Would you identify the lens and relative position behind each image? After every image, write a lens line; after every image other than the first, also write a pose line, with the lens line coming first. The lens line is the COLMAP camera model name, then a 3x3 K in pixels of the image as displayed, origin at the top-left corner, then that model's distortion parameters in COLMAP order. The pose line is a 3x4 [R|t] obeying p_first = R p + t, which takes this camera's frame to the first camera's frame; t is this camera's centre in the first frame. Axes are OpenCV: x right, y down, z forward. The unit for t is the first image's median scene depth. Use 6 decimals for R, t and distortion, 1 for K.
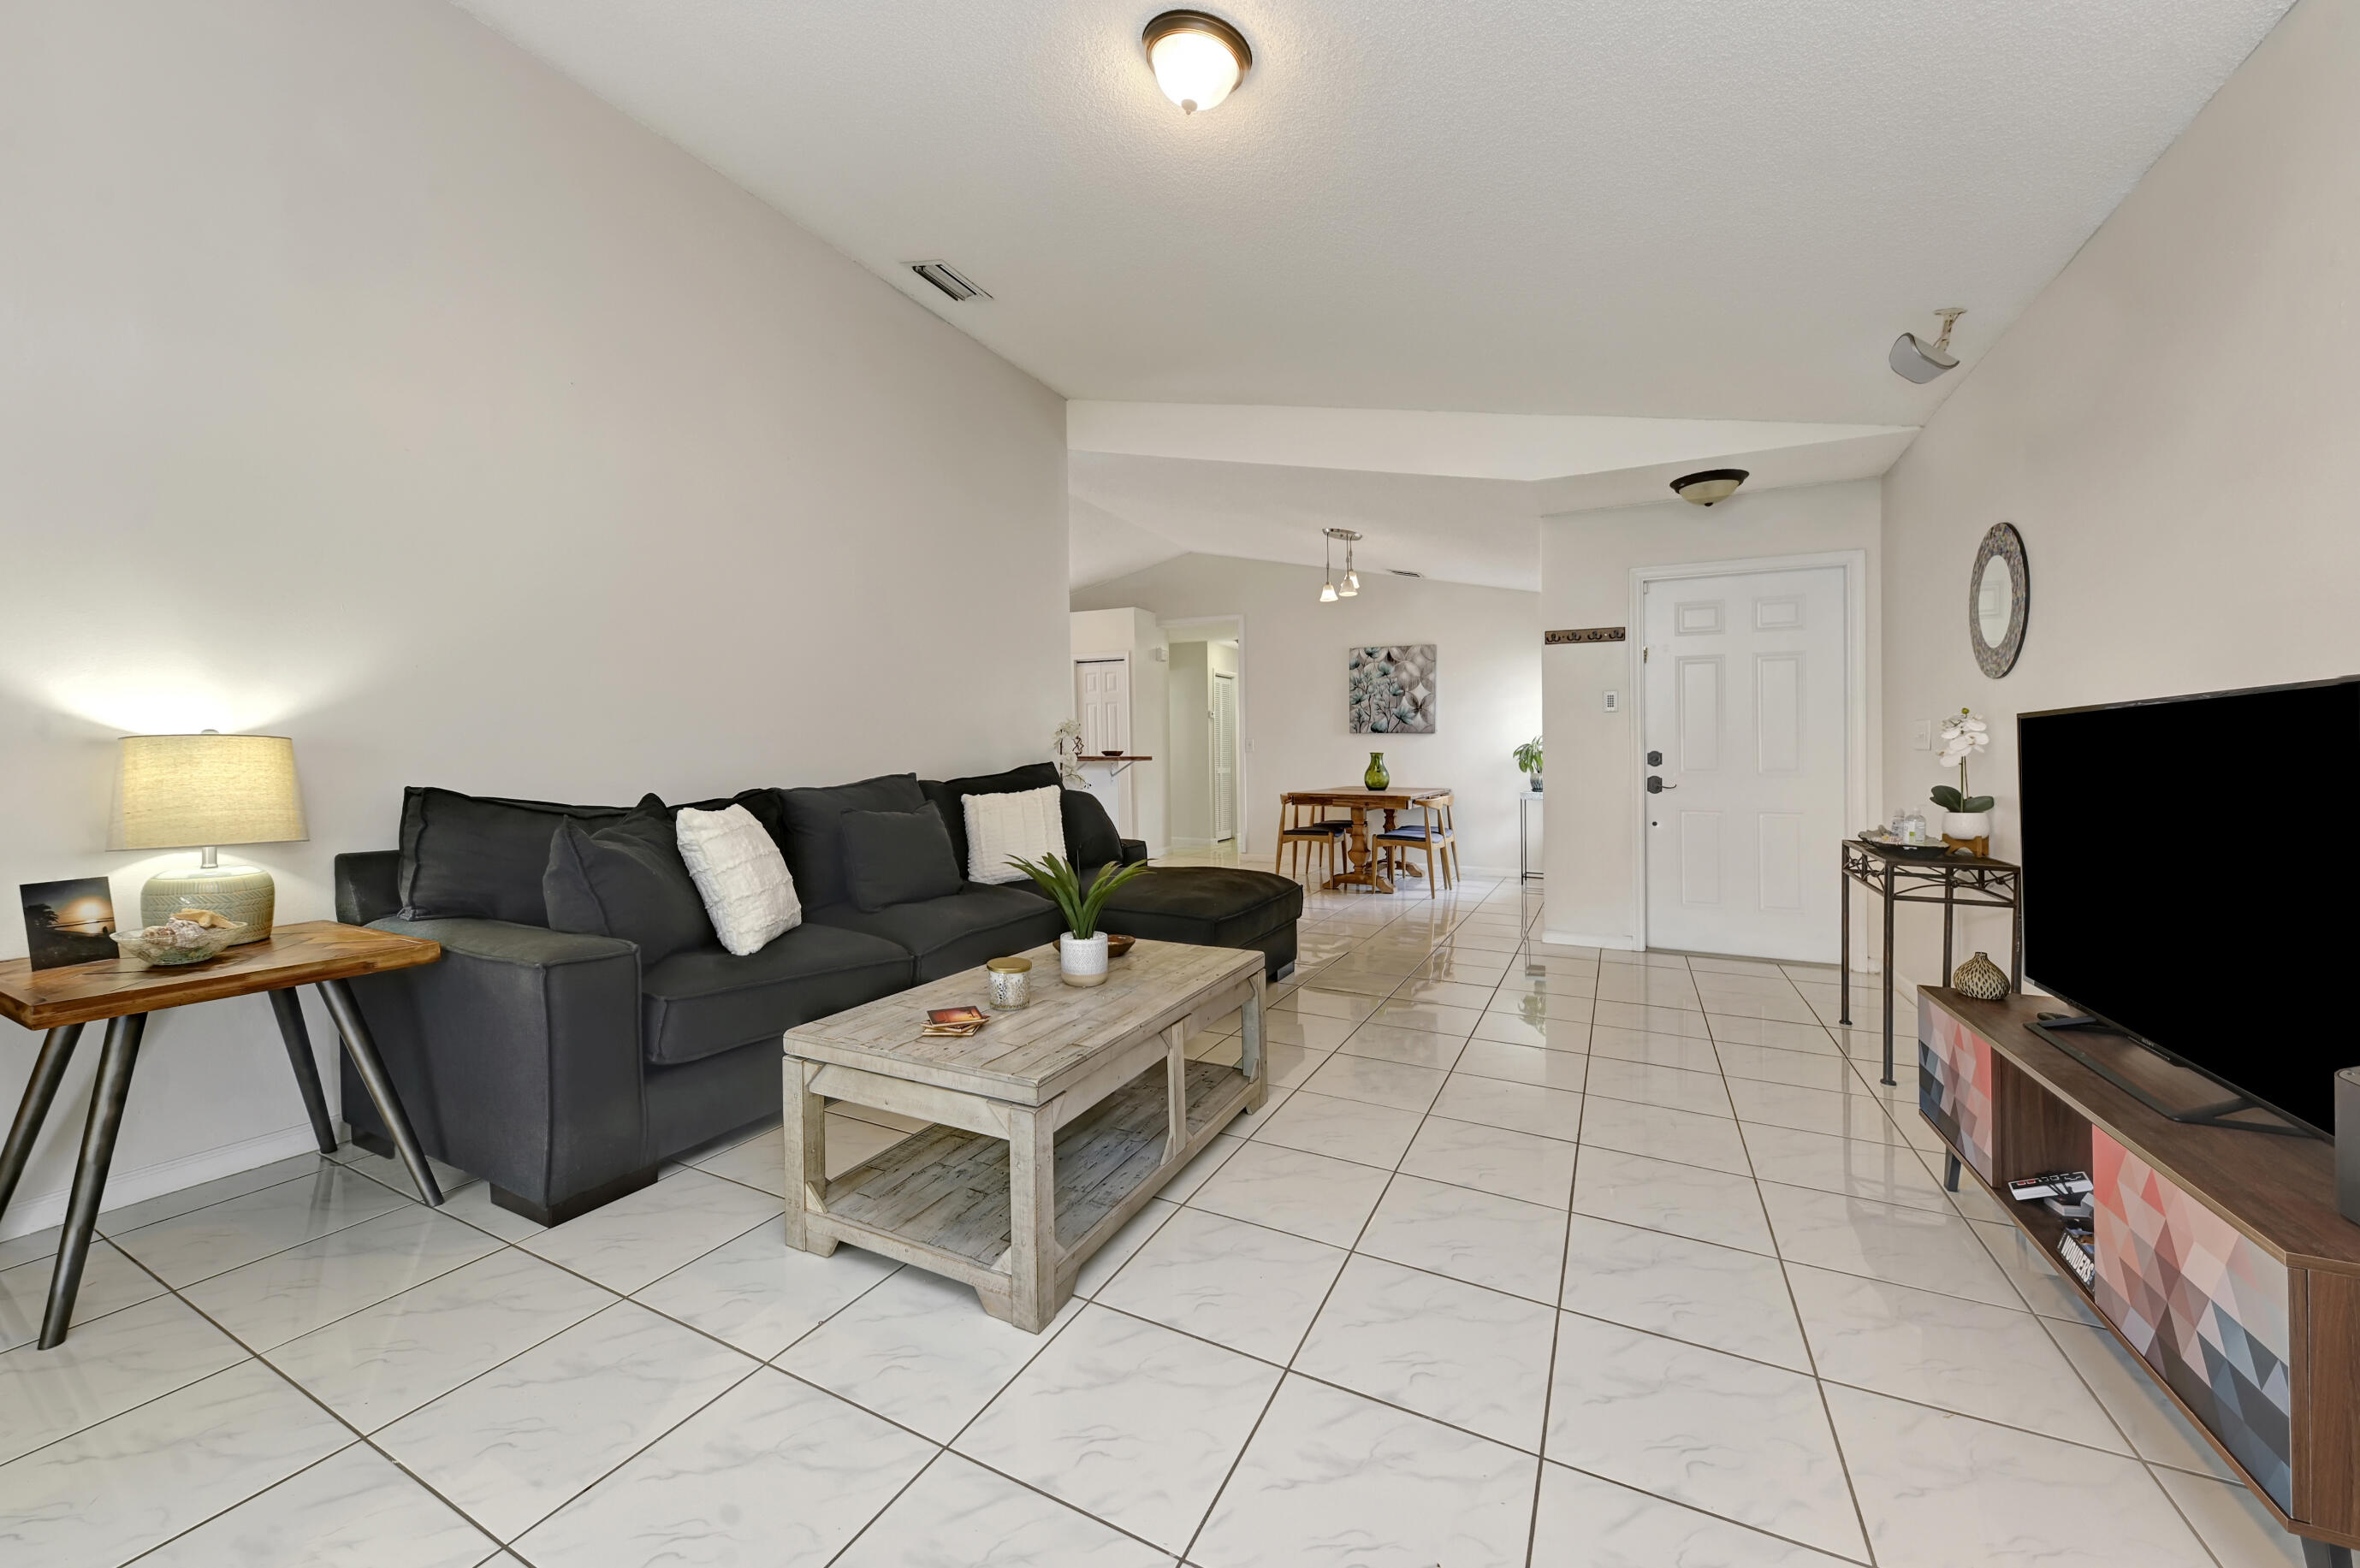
lens RADIAL K [[859.6, 0, 1190.7], [0, 859.6, 762.2], [0, 0, 1]] dist [0.000971, 0.000018]
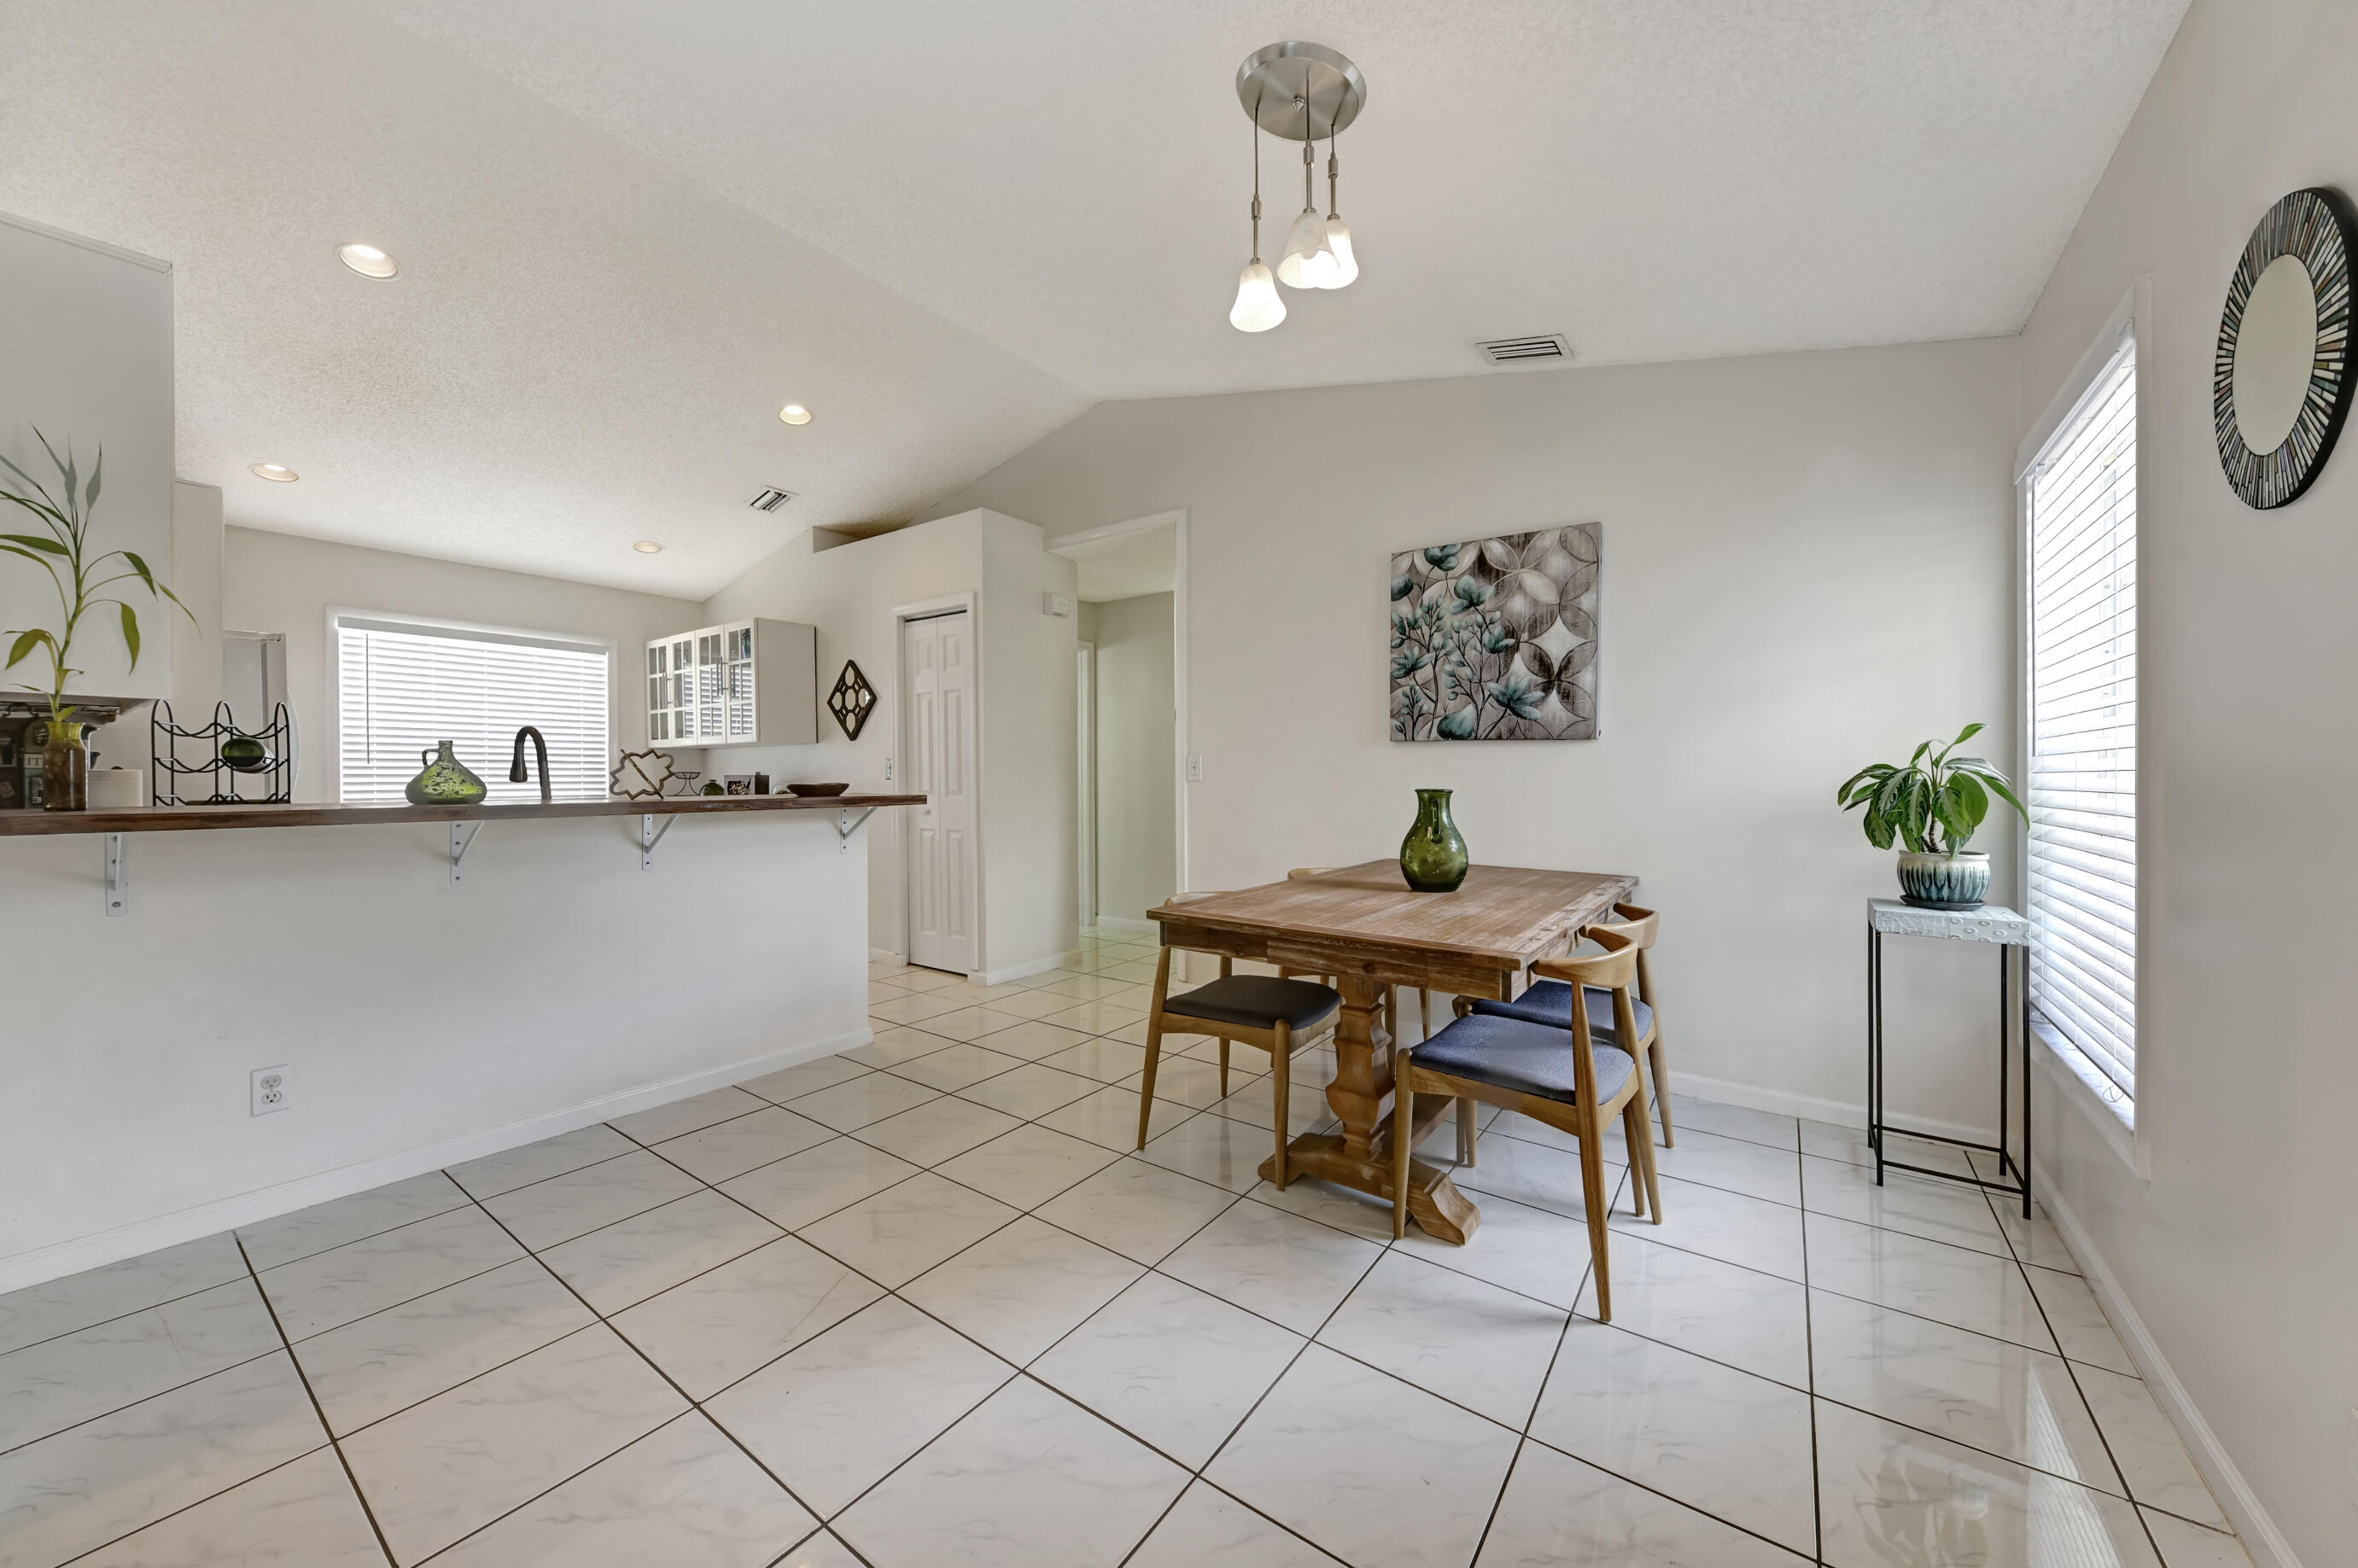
lens RADIAL K [[858.9, 0, 1157.6], [0, 858.9, 796.3], [0, 0, 1]] dist [0.000971, 0.000018]
pose [[0.984749, 0.003140, -0.173955, 0.147291], [-0.000749, 0.999904, 0.013812, -0.011686], [0.173981, -0.013471, 0.984657, 0.551157]]
